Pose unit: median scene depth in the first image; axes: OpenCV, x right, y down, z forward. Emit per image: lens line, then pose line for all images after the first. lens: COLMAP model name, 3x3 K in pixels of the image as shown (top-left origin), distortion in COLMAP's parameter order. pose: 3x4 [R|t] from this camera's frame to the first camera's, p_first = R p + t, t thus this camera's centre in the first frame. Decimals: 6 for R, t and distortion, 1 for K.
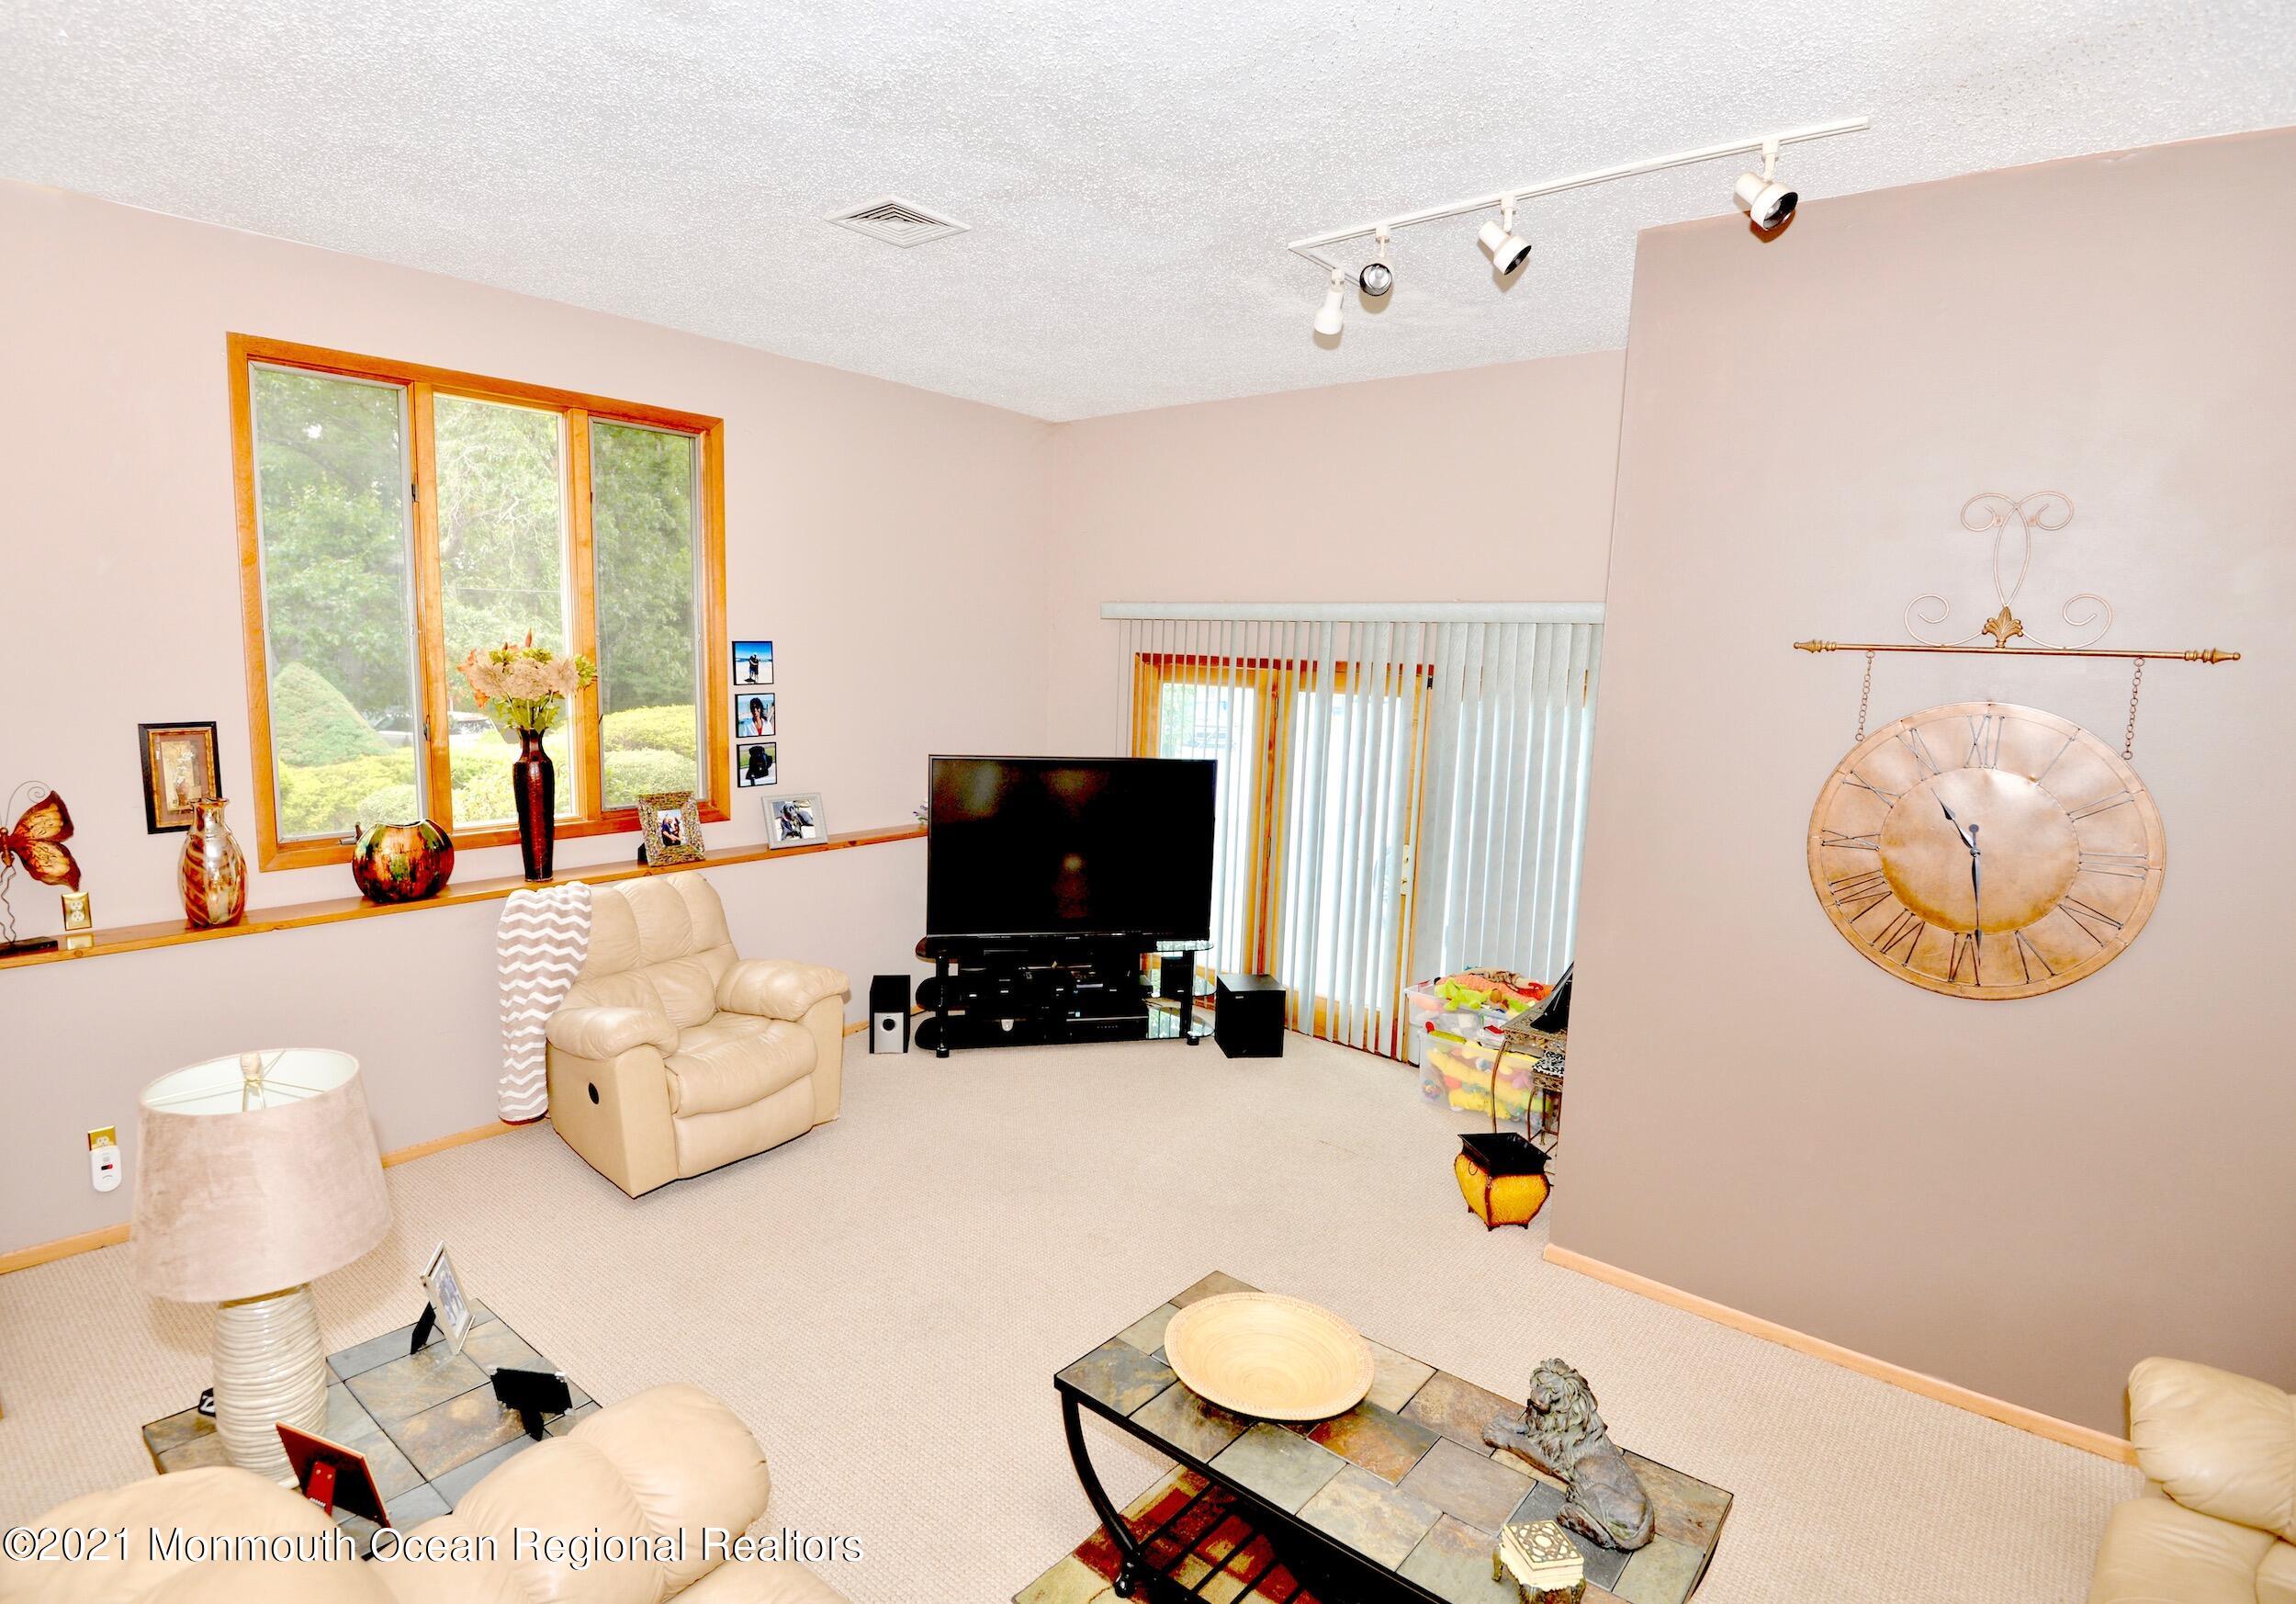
lens RADIAL K [[1097.3, 0, 1147.5], [0, 1097.3, 797.7], [0, 0, 1]] dist [-0.047179, -0.001358]
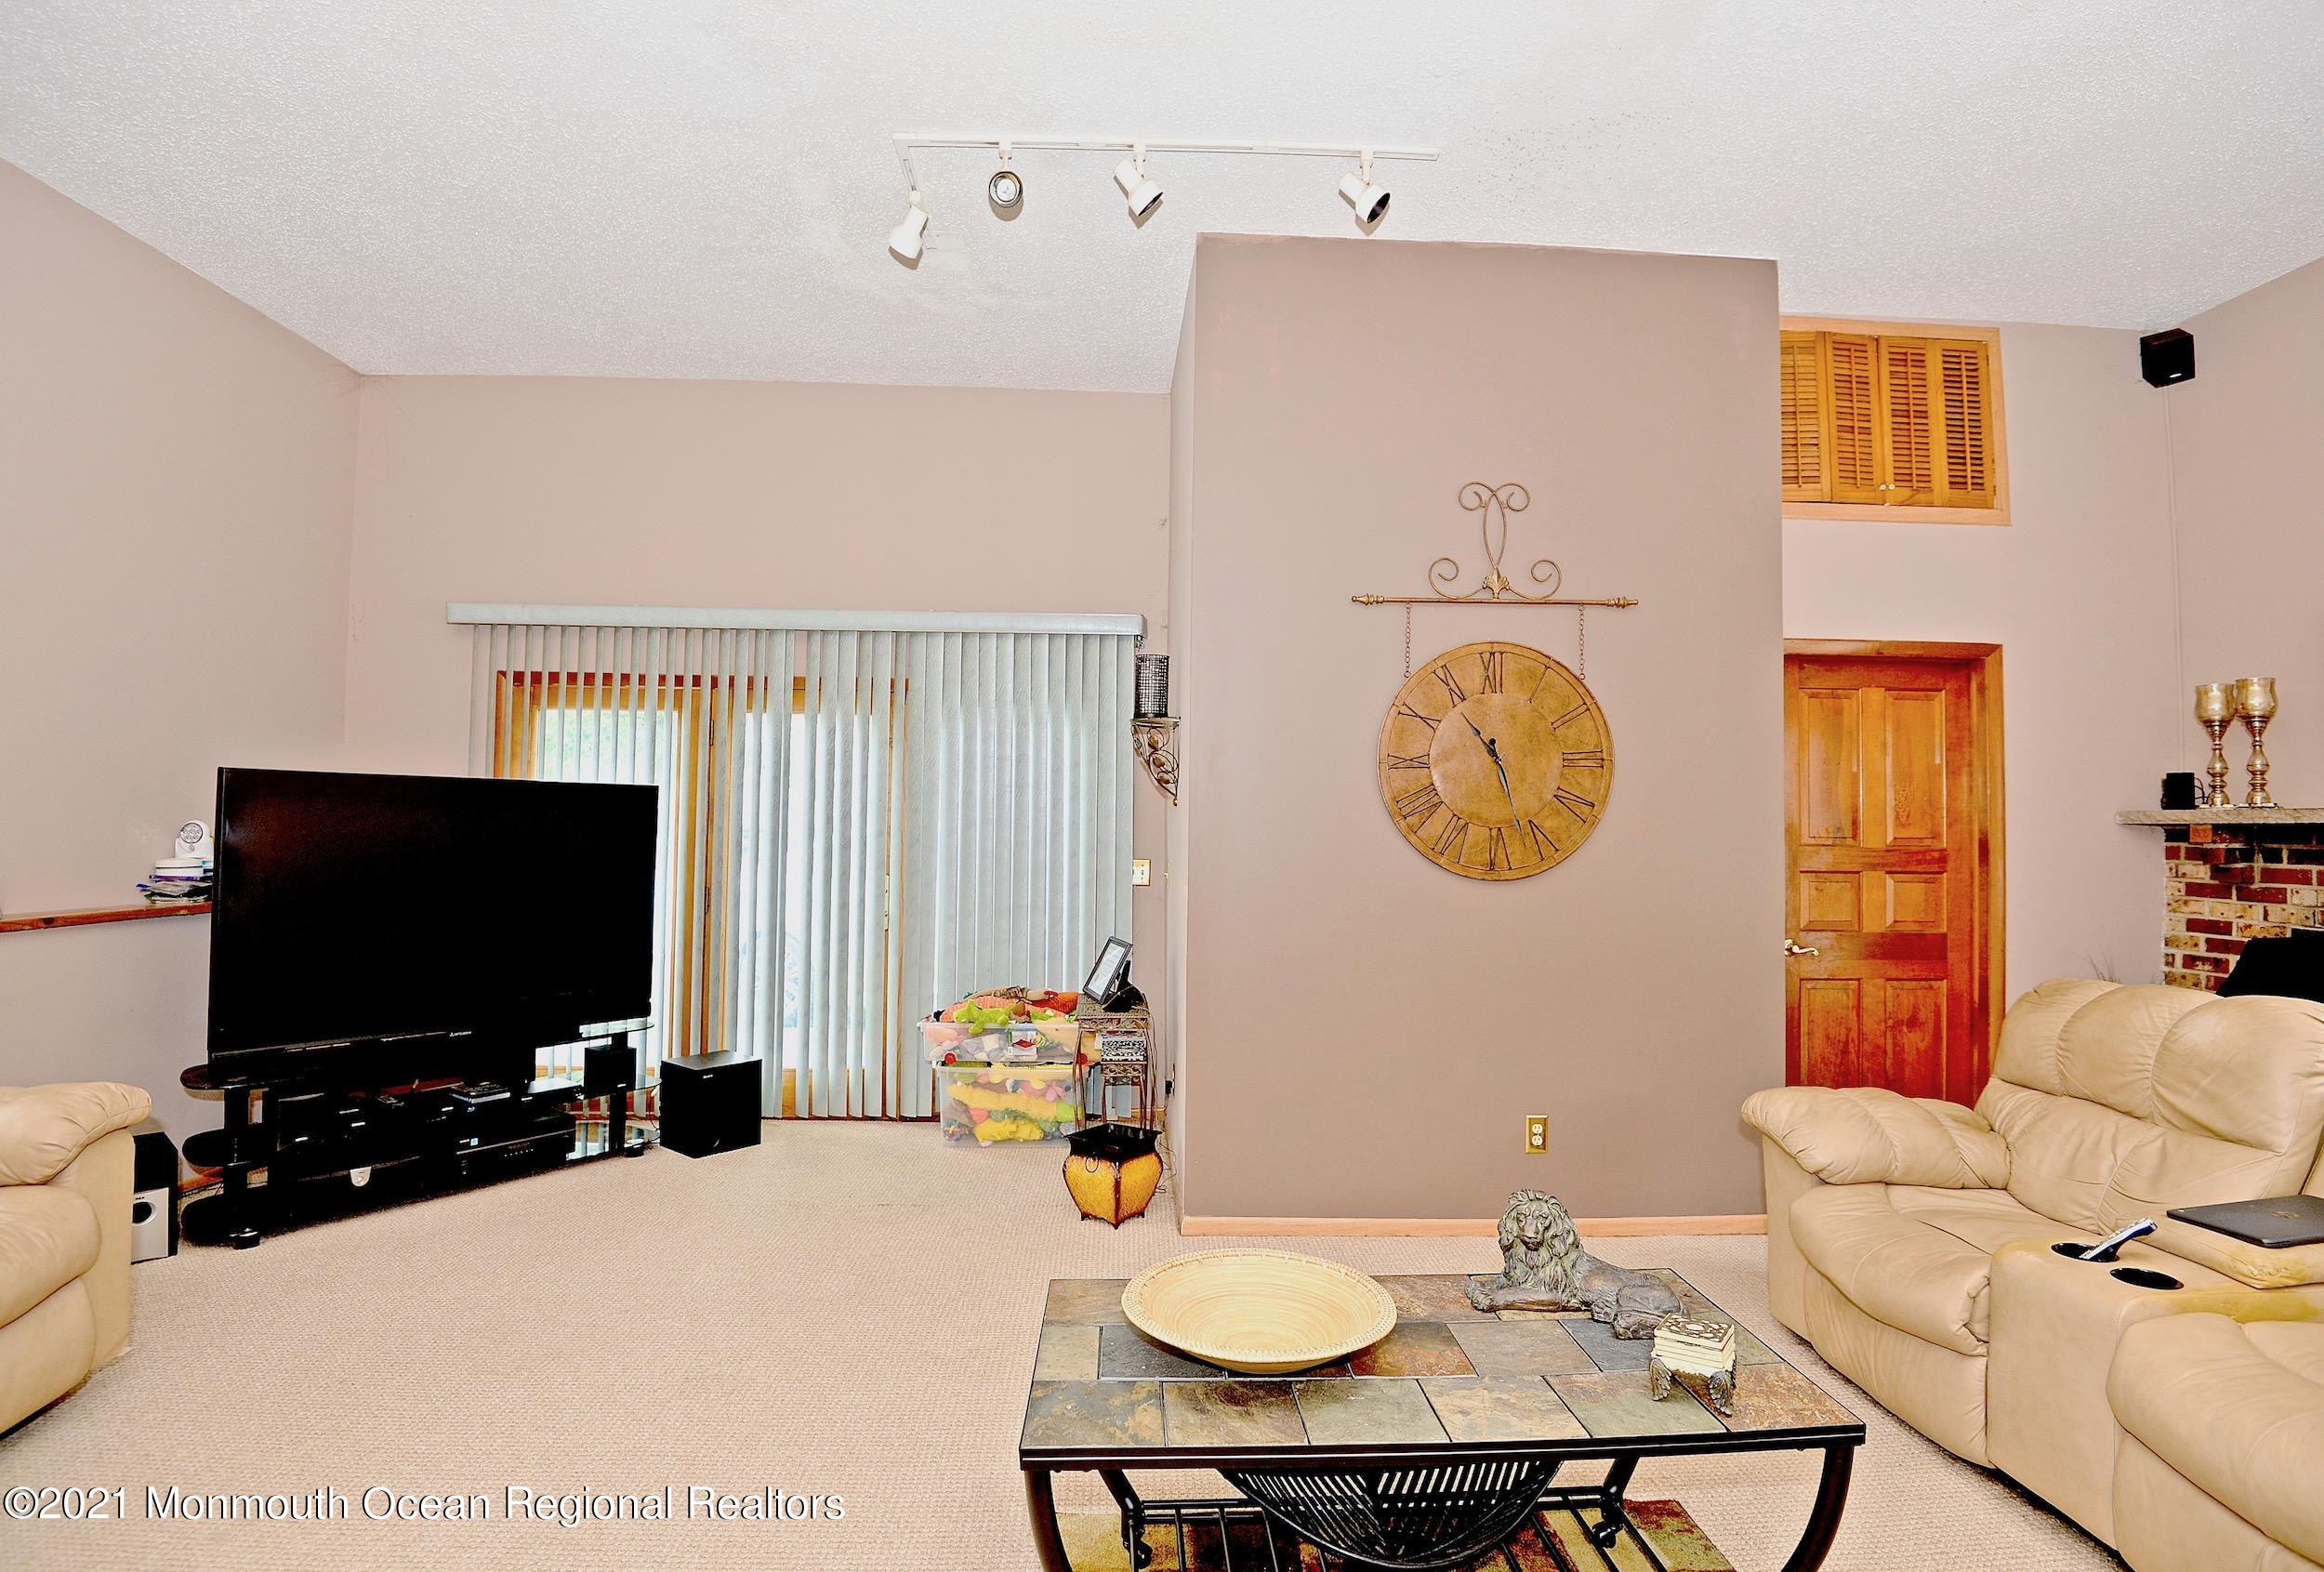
lens RADIAL K [[1063.6, 0, 1174.8], [0, 1063.6, 780.9], [0, 0, 1]] dist [-0.031393, -0.005895]
pose [[0.749844, -0.003584, 0.661605, -0.187854], [0.103186, 0.988382, -0.111595, 0.100212], [-0.653519, 0.151947, 0.741502, 0.190663]]
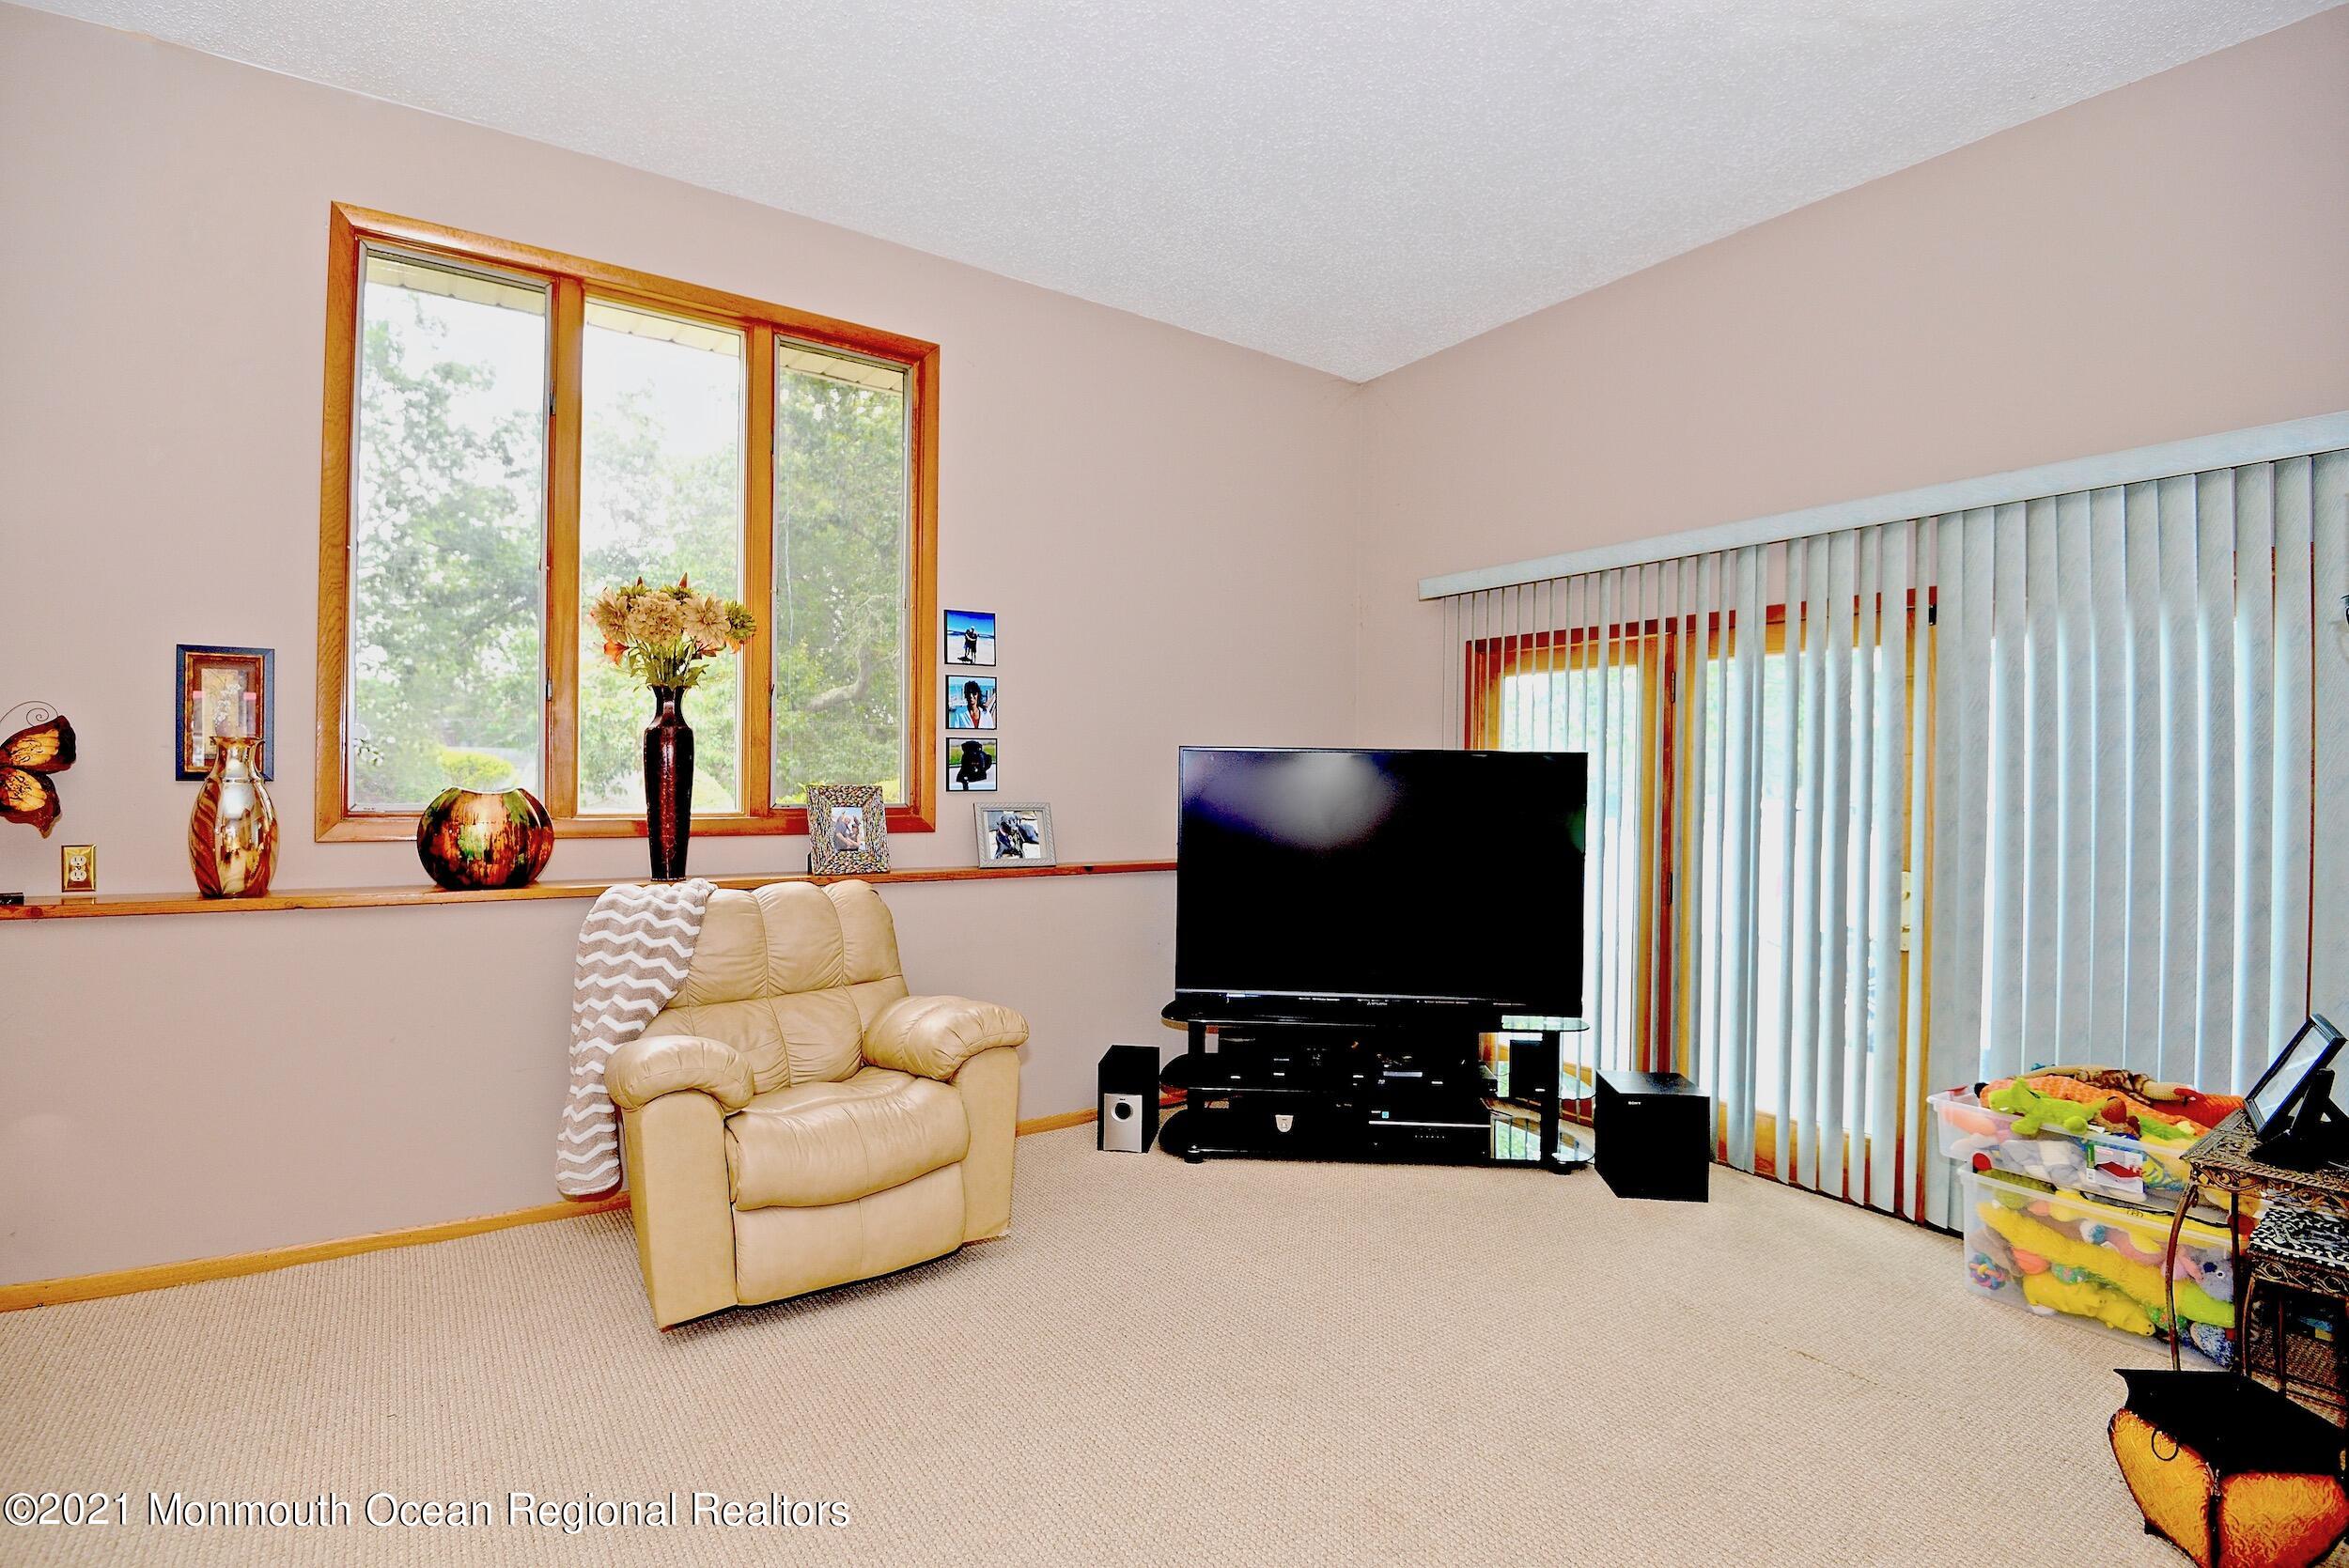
lens RADIAL K [[1074.9, 0, 1179.5], [0, 1074.9, 787.4], [0, 0, 1]] dist [-0.031393, -0.005895]
pose [[0.958380, -0.023252, -0.284546, 0.009690], [-0.014597, 0.991384, -0.130175, 0.090438], [0.285121, 0.128911, 0.949783, 0.317991]]
